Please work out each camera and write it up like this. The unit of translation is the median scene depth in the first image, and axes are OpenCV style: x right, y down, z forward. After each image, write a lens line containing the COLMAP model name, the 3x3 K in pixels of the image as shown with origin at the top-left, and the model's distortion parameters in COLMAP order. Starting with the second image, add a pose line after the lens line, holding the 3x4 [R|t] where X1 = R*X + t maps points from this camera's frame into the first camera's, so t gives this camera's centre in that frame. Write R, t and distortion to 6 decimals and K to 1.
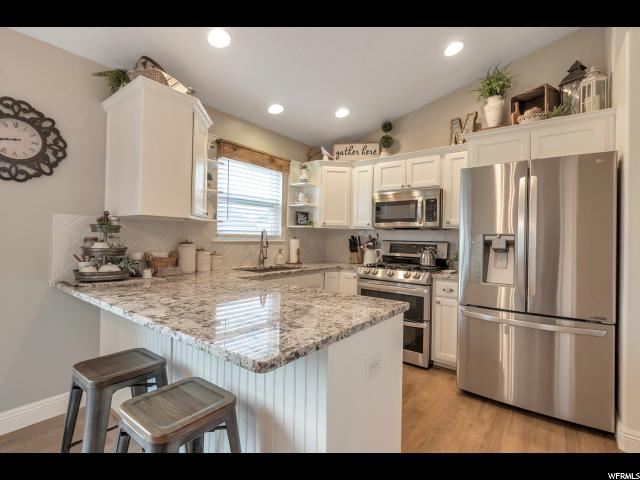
lens RADIAL K [[308.4, 0, 316.6], [0, 308.4, 237.2], [0, 0, 1]] dist [0.000000, -0.001114]
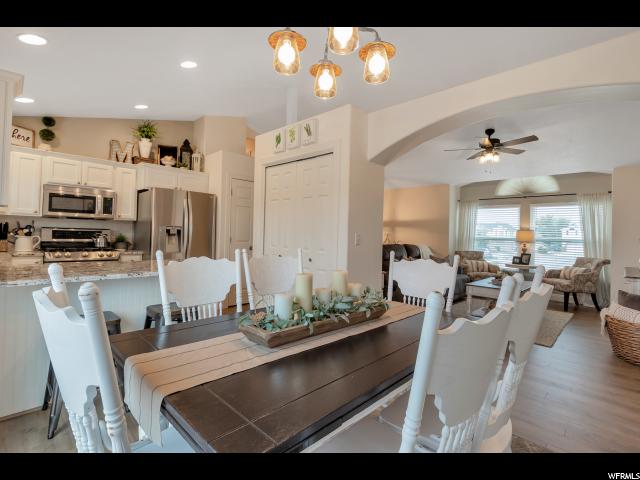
lens RADIAL K [[308.4, 0, 318.6], [0, 308.4, 236.8], [0, 0, 1]] dist [0.000000, -0.001114]
pose [[0.109439, -0.015613, 0.993871, -0.840413], [-0.026115, 0.999486, 0.018577, -0.002613], [-0.993650, -0.027988, 0.108975, -0.064338]]
